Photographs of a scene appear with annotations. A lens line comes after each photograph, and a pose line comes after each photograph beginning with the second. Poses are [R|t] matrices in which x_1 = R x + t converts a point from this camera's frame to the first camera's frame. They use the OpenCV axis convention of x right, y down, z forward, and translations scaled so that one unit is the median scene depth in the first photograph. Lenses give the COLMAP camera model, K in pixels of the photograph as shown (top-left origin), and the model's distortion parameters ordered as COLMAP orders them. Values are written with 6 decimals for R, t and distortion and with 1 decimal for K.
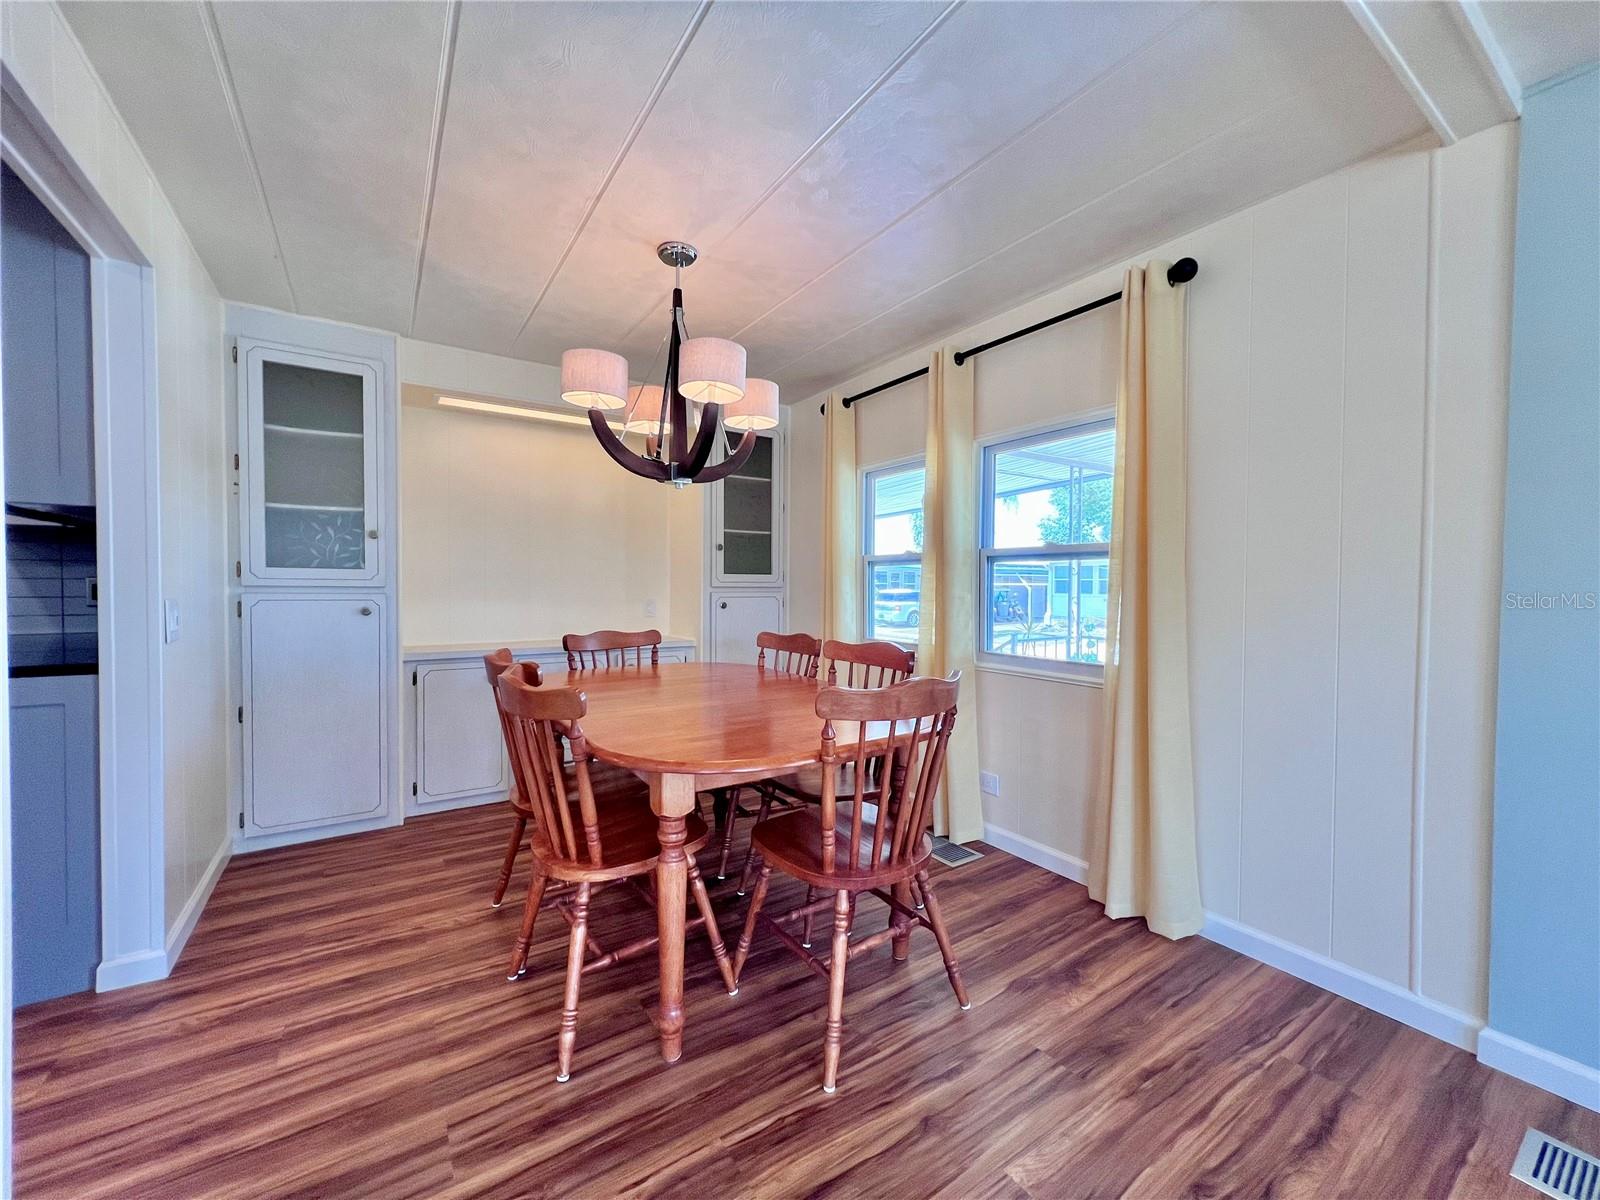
lens RADIAL K [[639.9, 0, 804.0], [0, 639.9, 601.7], [0, 0, 1]] dist [-0.002552, 0.000007]
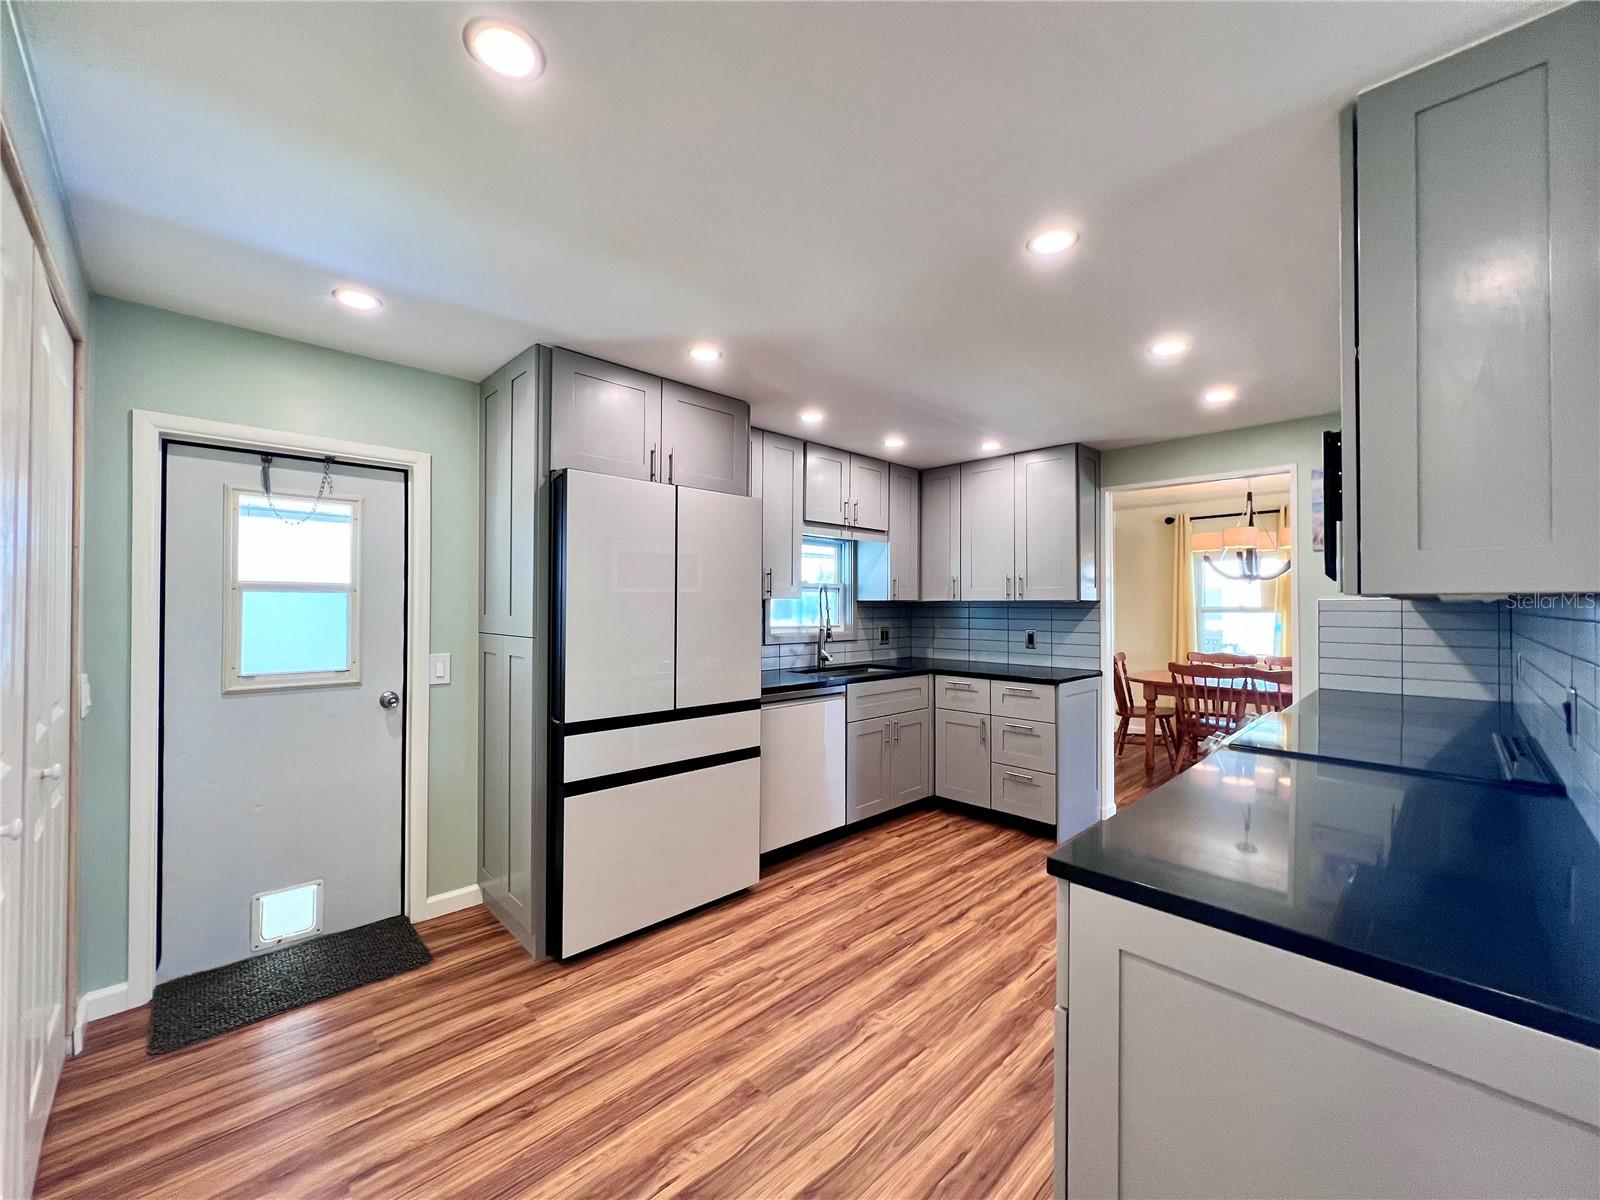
lens RADIAL K [[639.9, 0, 802.9], [0, 639.9, 600.0], [0, 0, 1]] dist [-0.002552, 0.000007]
pose [[0.983924, -0.006747, 0.178463, -1.557506], [0.012401, 0.999455, -0.030583, -0.060598], [-0.178159, 0.032305, 0.983471, -0.623515]]
